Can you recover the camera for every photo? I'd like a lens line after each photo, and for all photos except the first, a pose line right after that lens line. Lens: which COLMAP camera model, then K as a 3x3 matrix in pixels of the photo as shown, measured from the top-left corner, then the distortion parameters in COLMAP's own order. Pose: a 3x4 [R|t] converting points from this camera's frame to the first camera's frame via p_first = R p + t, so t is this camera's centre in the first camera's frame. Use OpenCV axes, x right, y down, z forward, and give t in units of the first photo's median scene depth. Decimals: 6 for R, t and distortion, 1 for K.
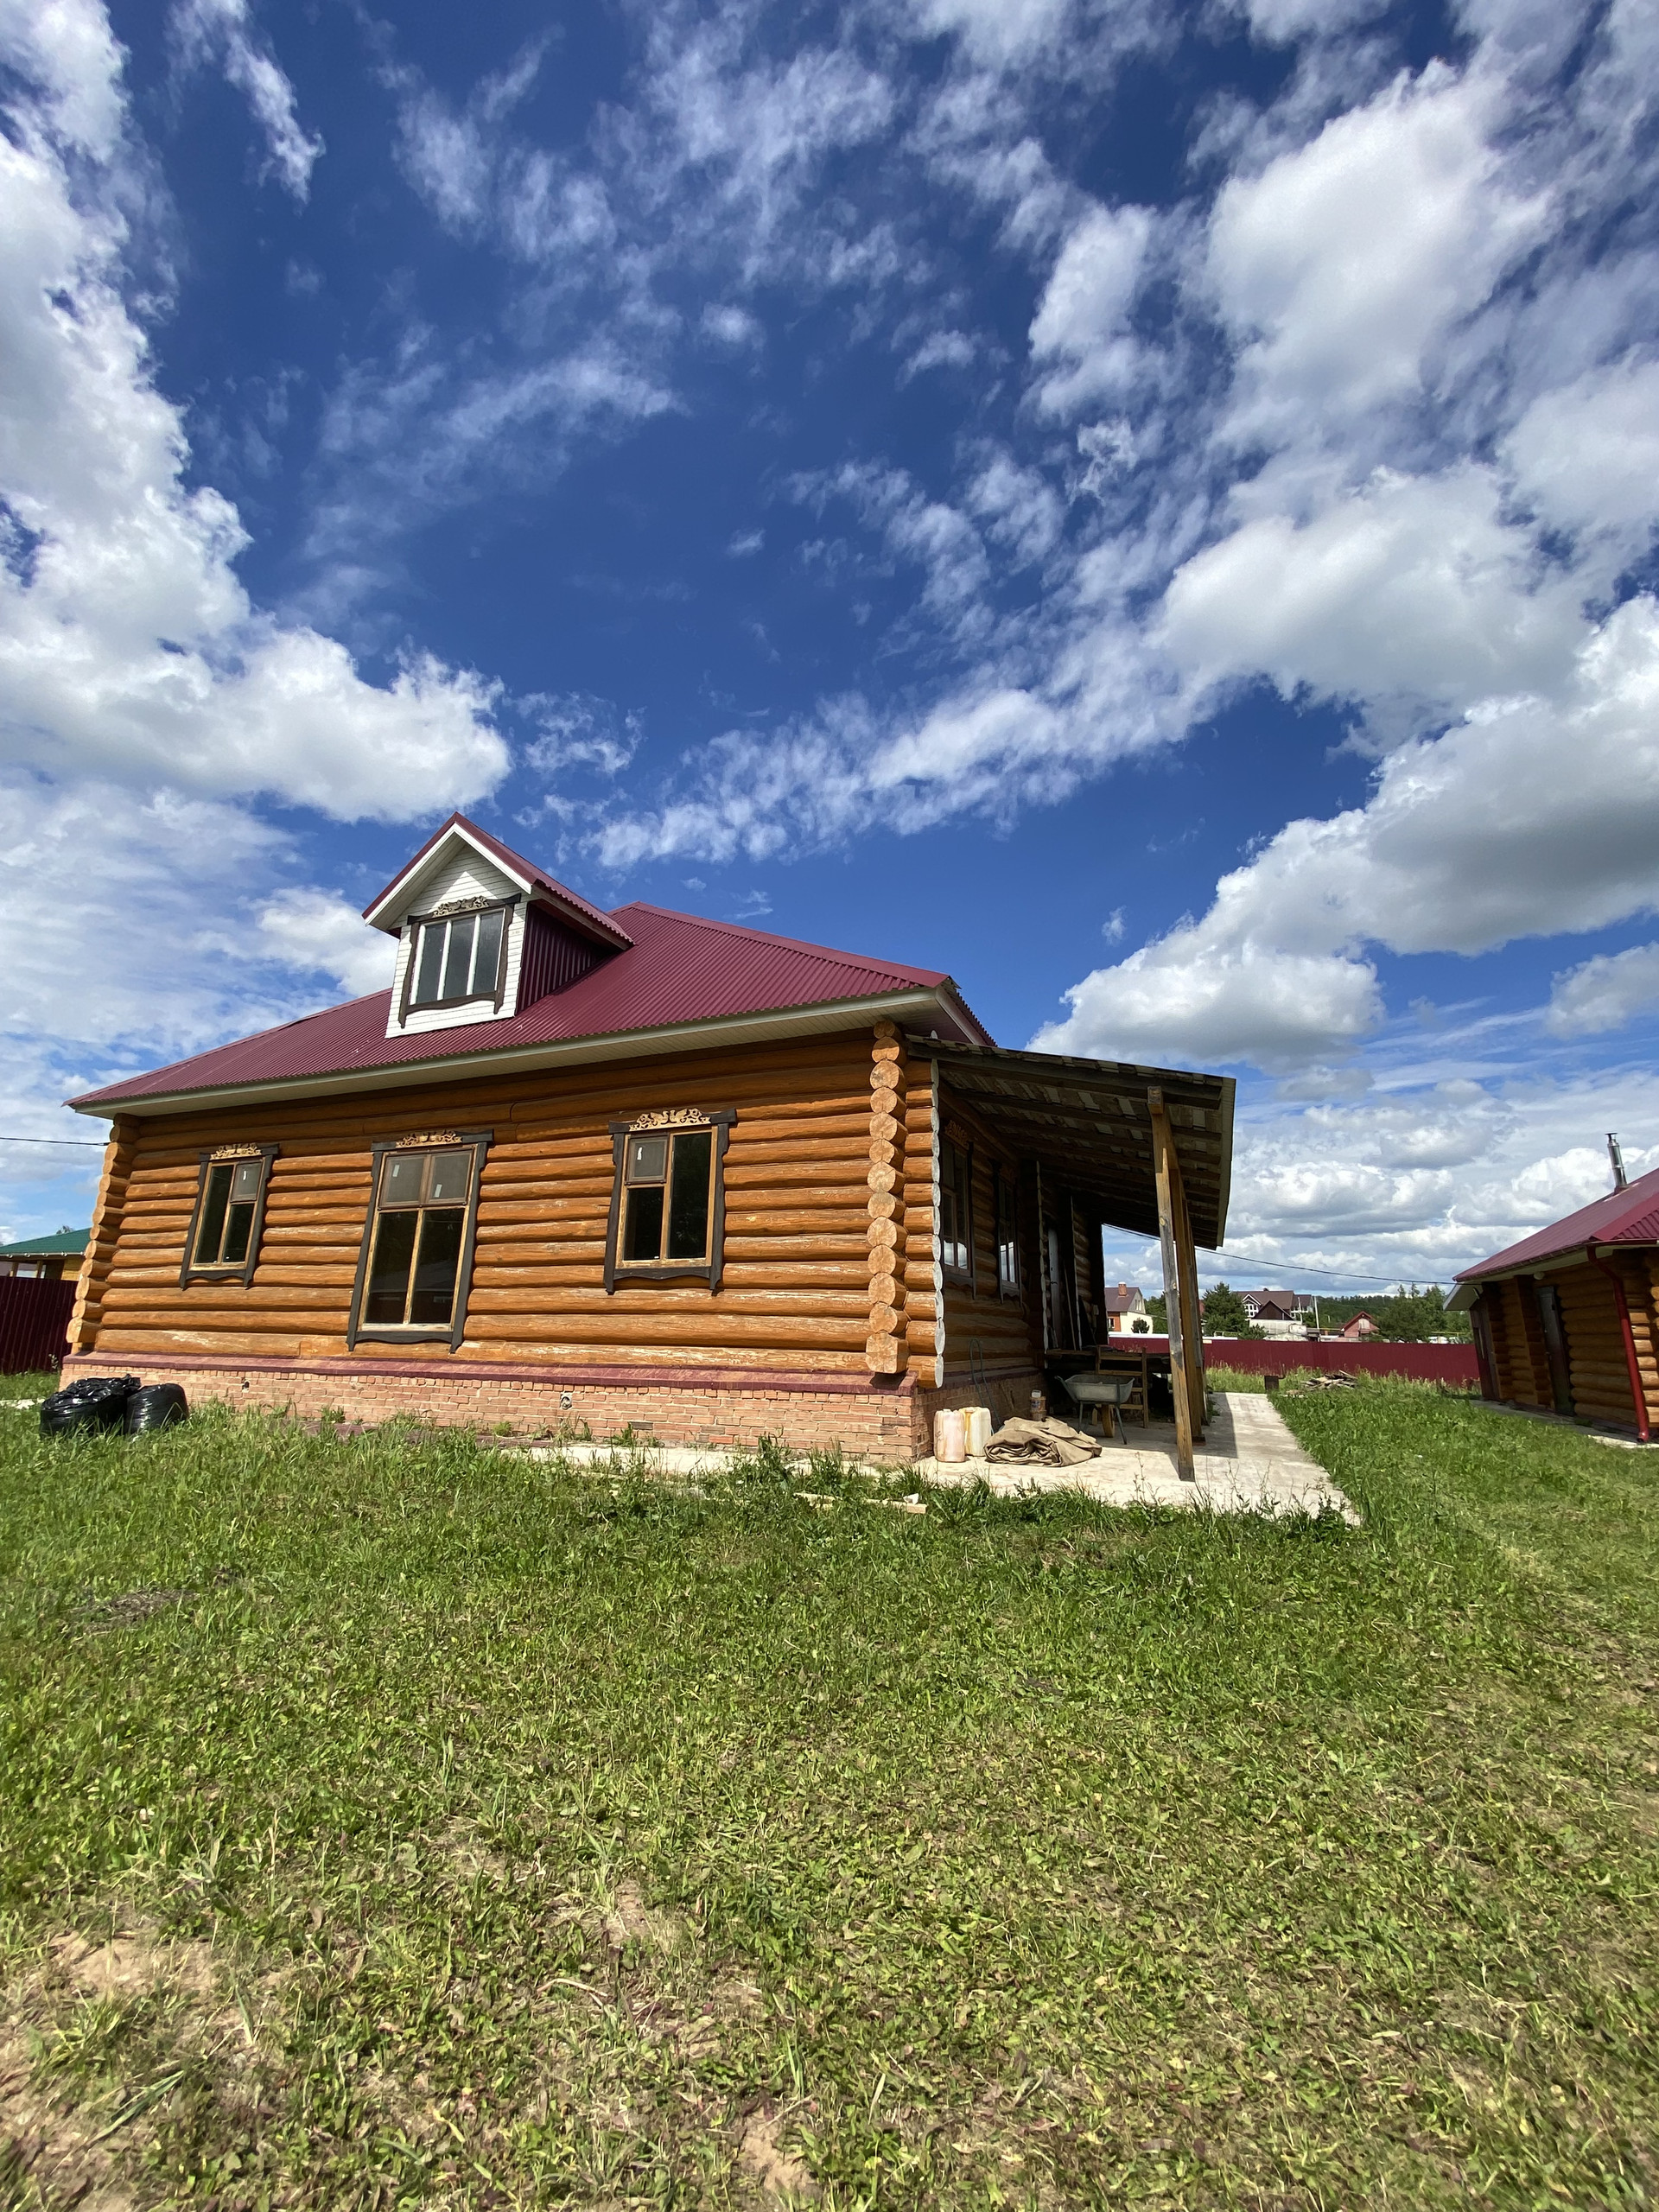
lens RADIAL K [[874.7, 0, 875.3], [0, 874.7, 1102.6], [0, 0, 1]] dist [0.001220, -0.025262]
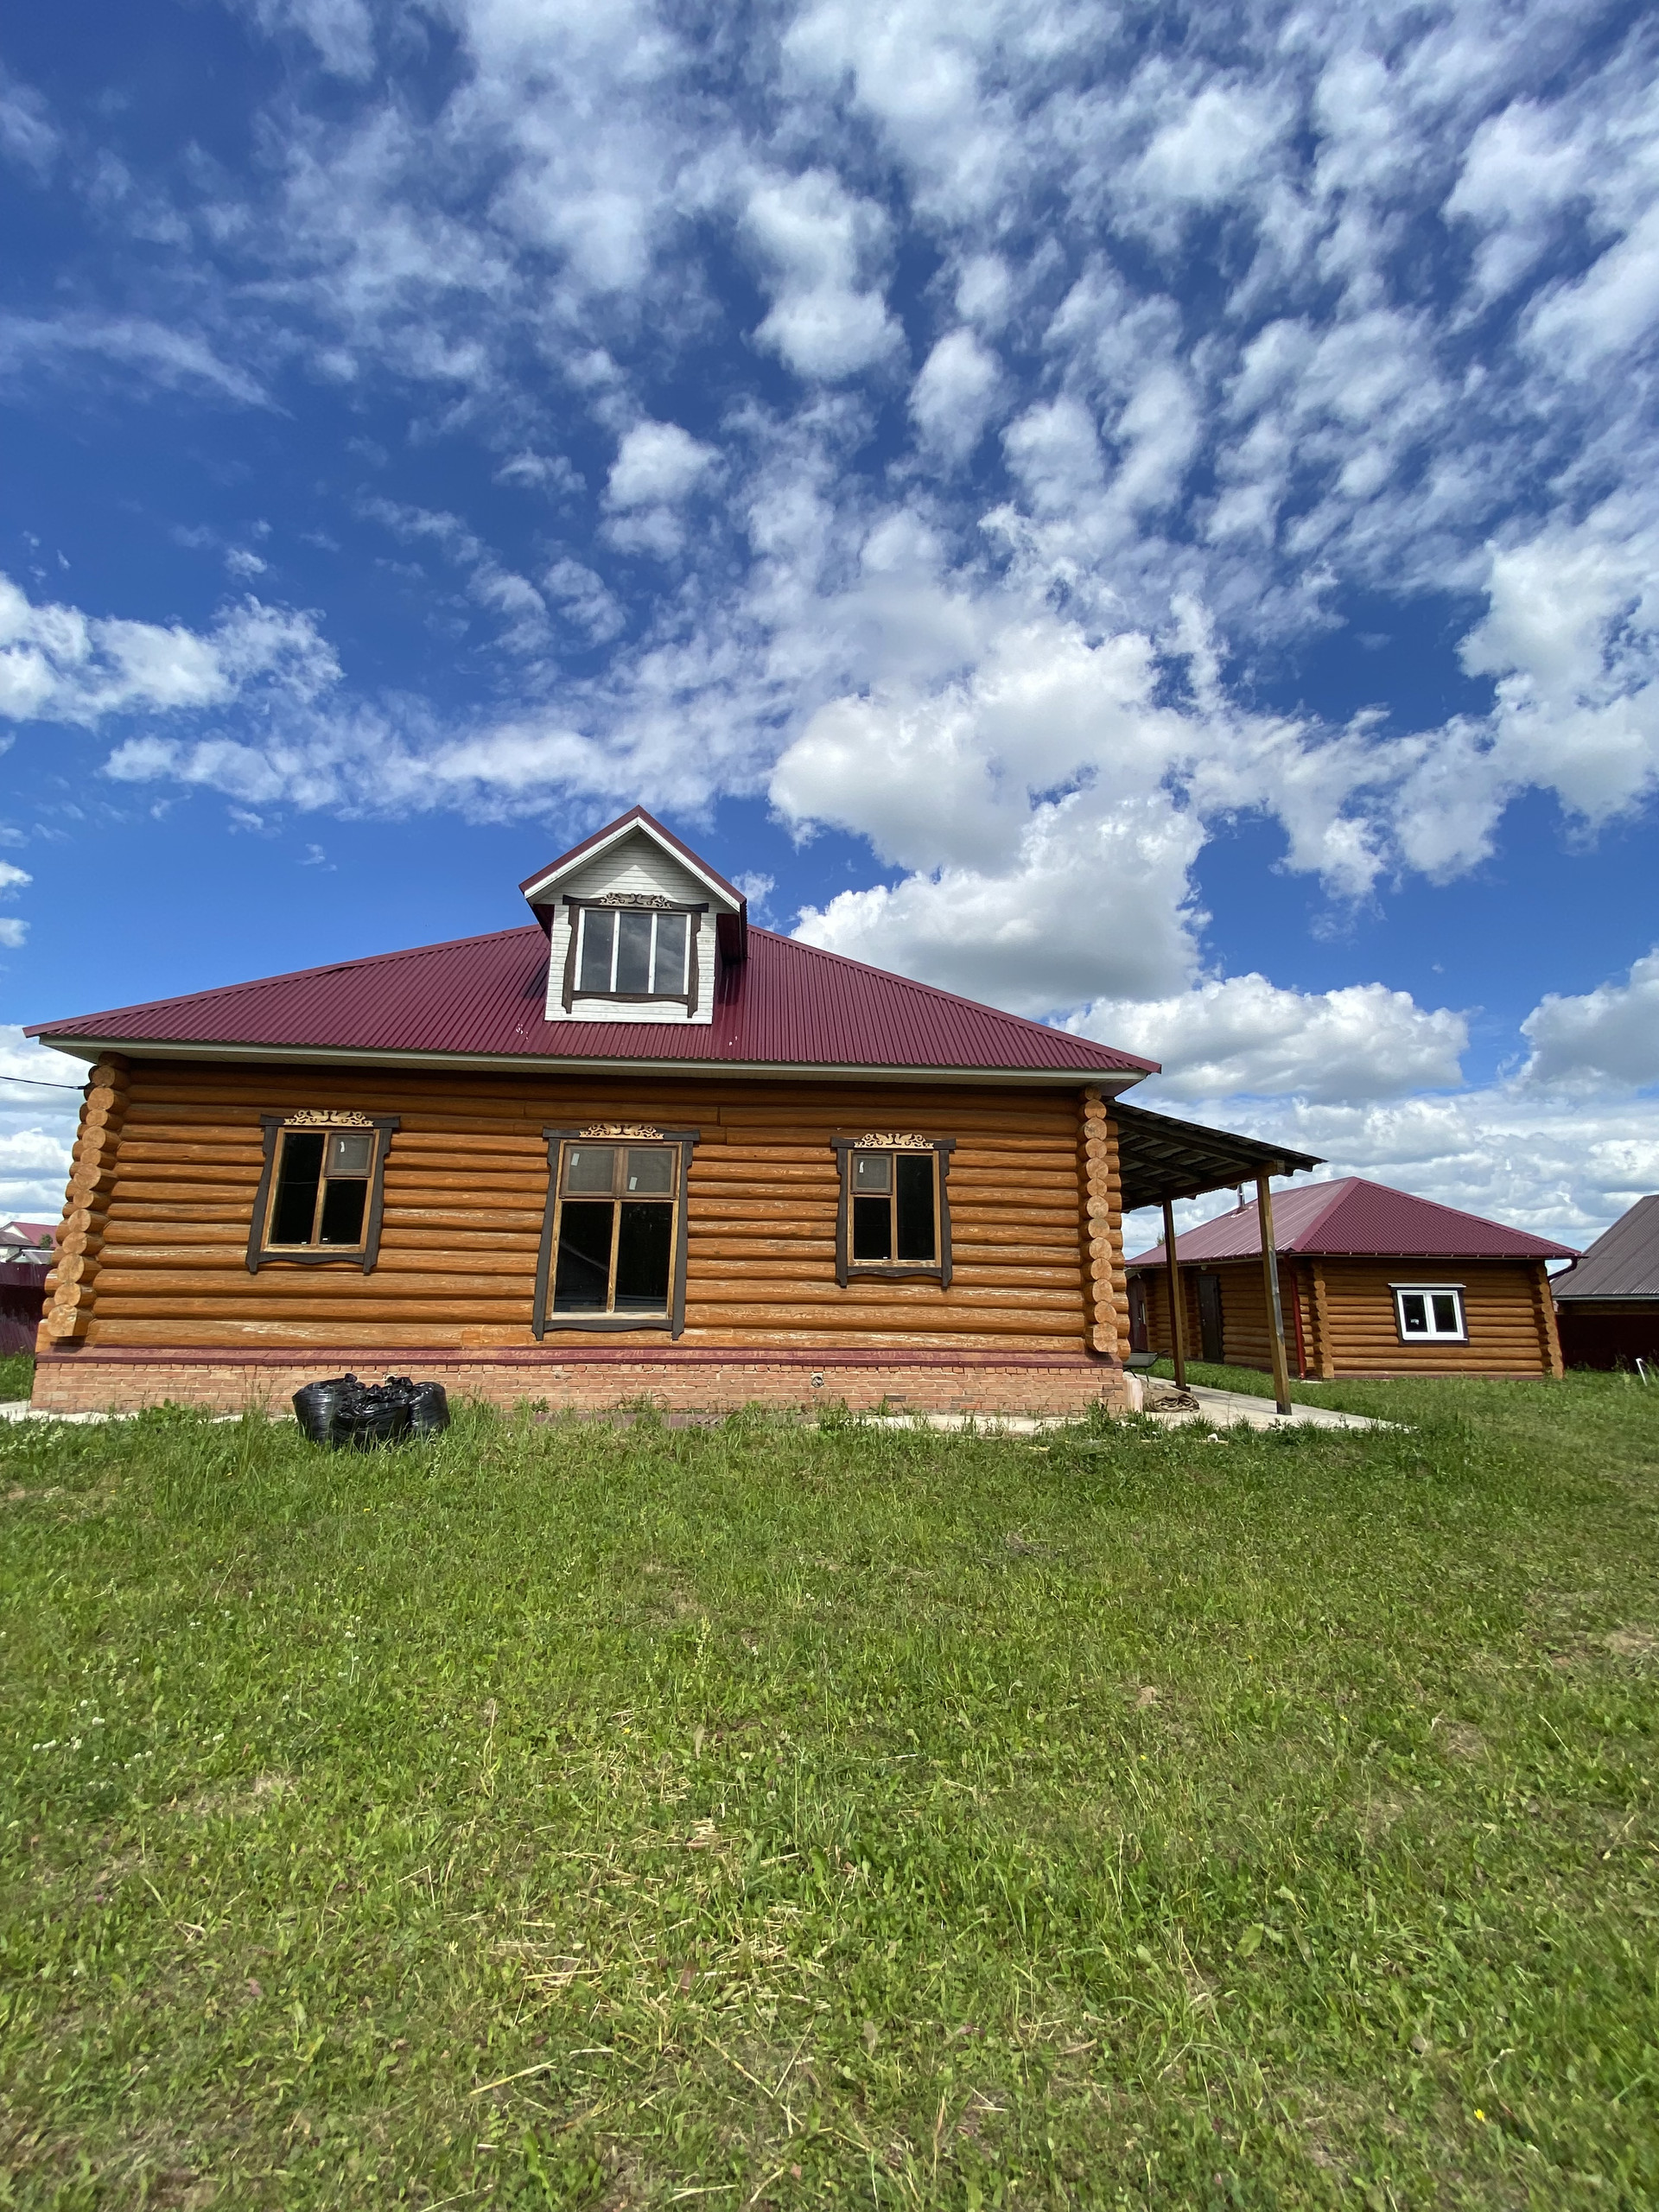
lens RADIAL K [[881.0, 0, 826.5], [0, 881.0, 1103.5], [0, 0, 1]] dist [0.026721, -0.026552]
pose [[0.902113, 0.100207, 0.419702, -0.797797], [-0.114075, 0.993440, 0.008002, -0.029420], [-0.416147, -0.055097, 0.907626, -0.038116]]
